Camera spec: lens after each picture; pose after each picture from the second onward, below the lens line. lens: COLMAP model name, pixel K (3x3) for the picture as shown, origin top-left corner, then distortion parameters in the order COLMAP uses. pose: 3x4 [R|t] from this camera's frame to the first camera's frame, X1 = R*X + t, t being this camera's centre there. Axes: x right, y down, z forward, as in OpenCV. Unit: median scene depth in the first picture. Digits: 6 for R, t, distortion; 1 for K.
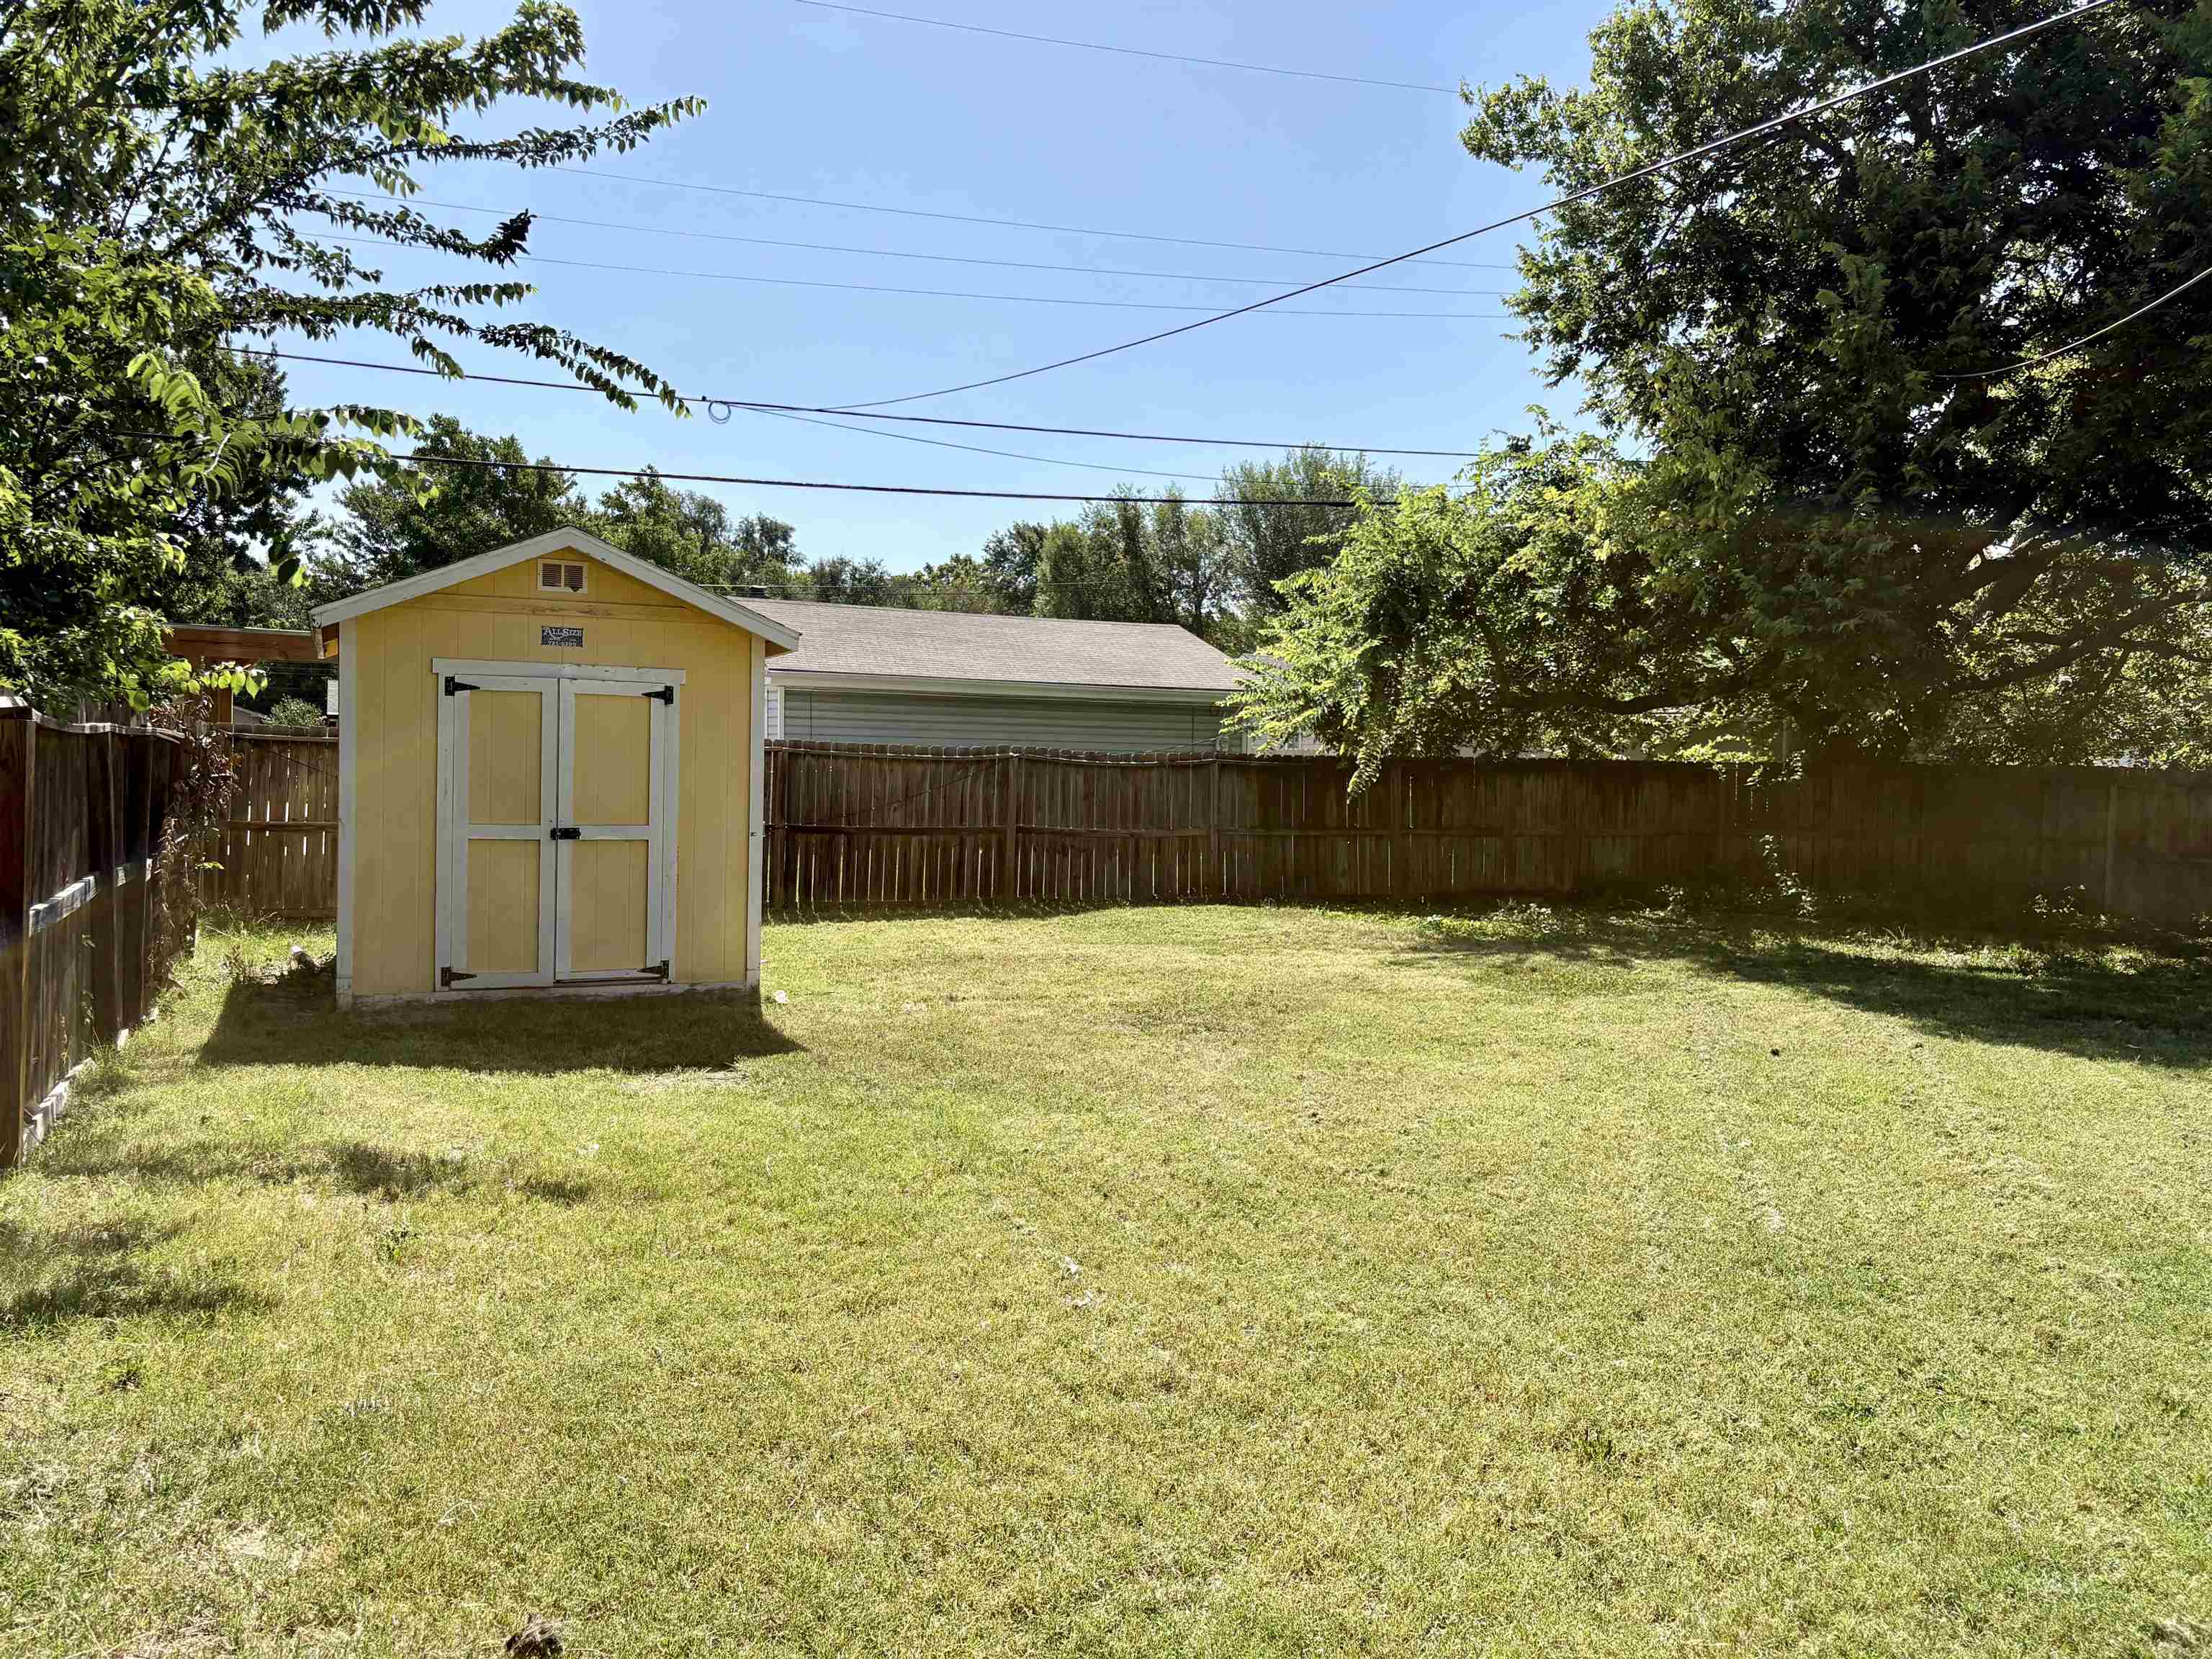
lens RADIAL K [[1664.1, 0, 1106.0], [0, 1664.1, 829.5], [0, 0, 1]] dist [0.048564, -0.010141]
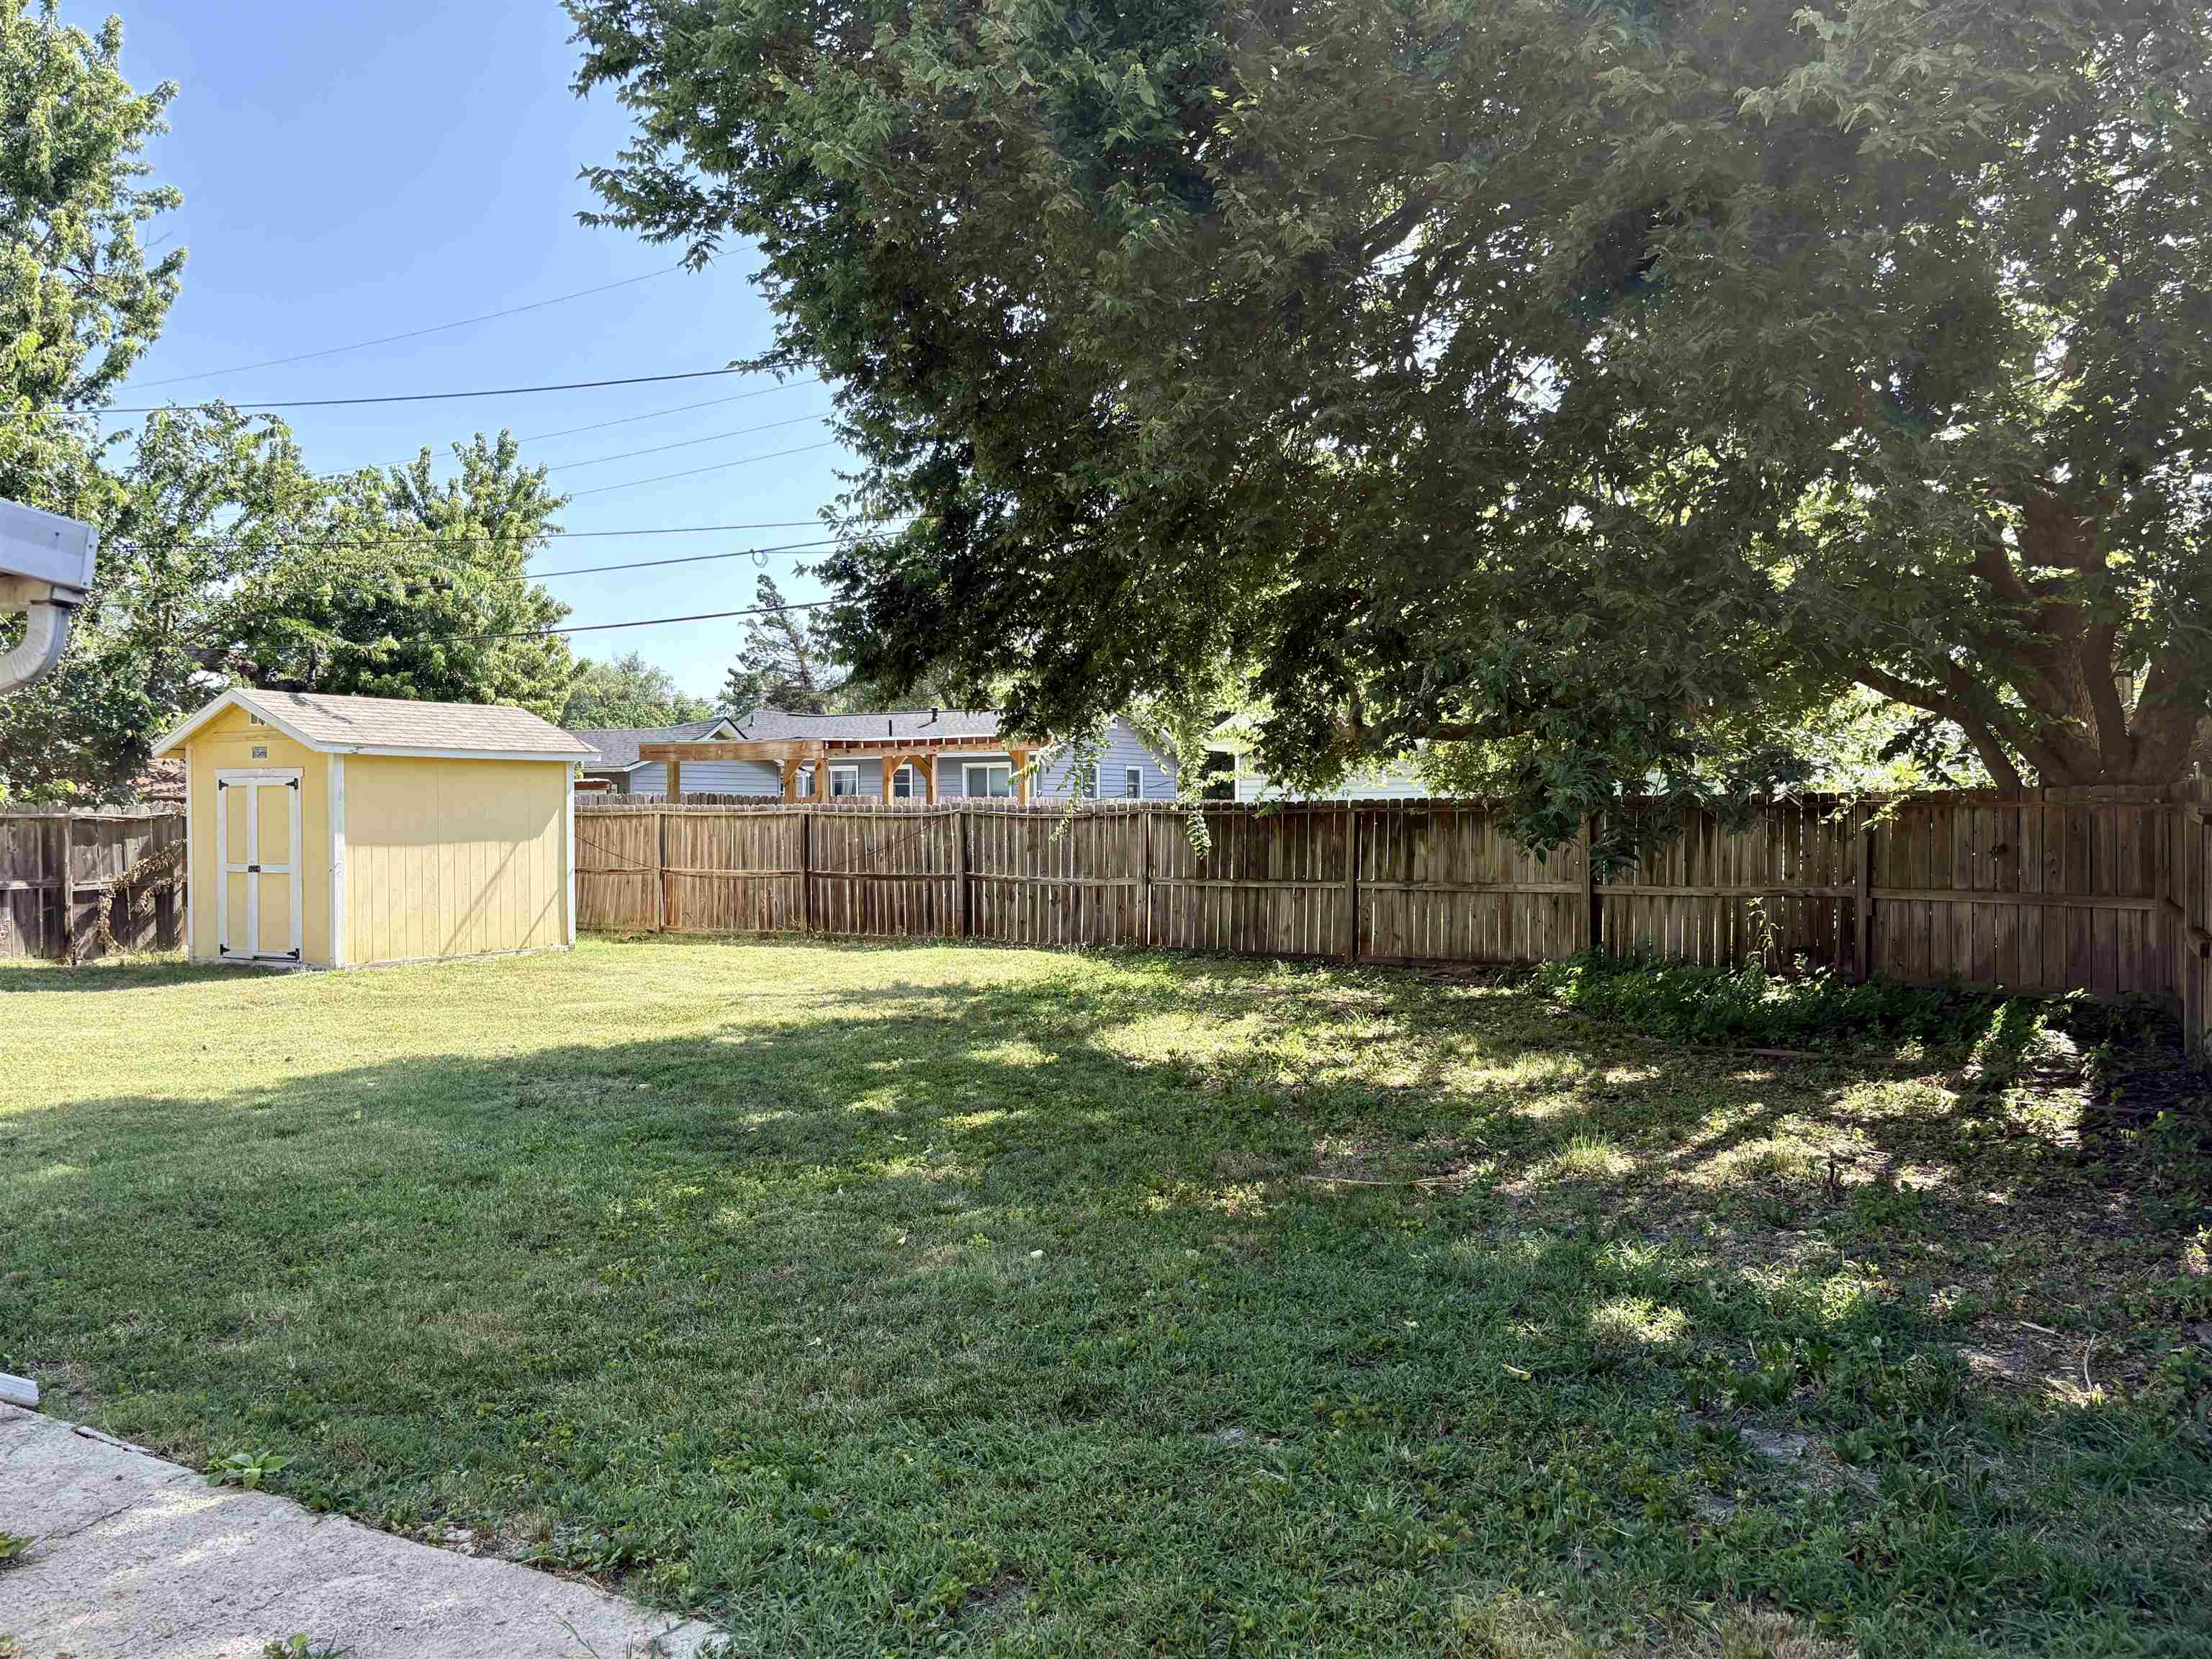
lens RADIAL K [[1664.1, 0, 1106.0], [0, 1664.1, 829.5], [0, 0, 1]] dist [0.048564, -0.010141]
pose [[0.570544, -0.017189, -0.821087, 1.204523], [-0.015234, 0.999387, -0.031508, 0.002622], [0.821126, 0.030485, 0.569933, 0.566648]]
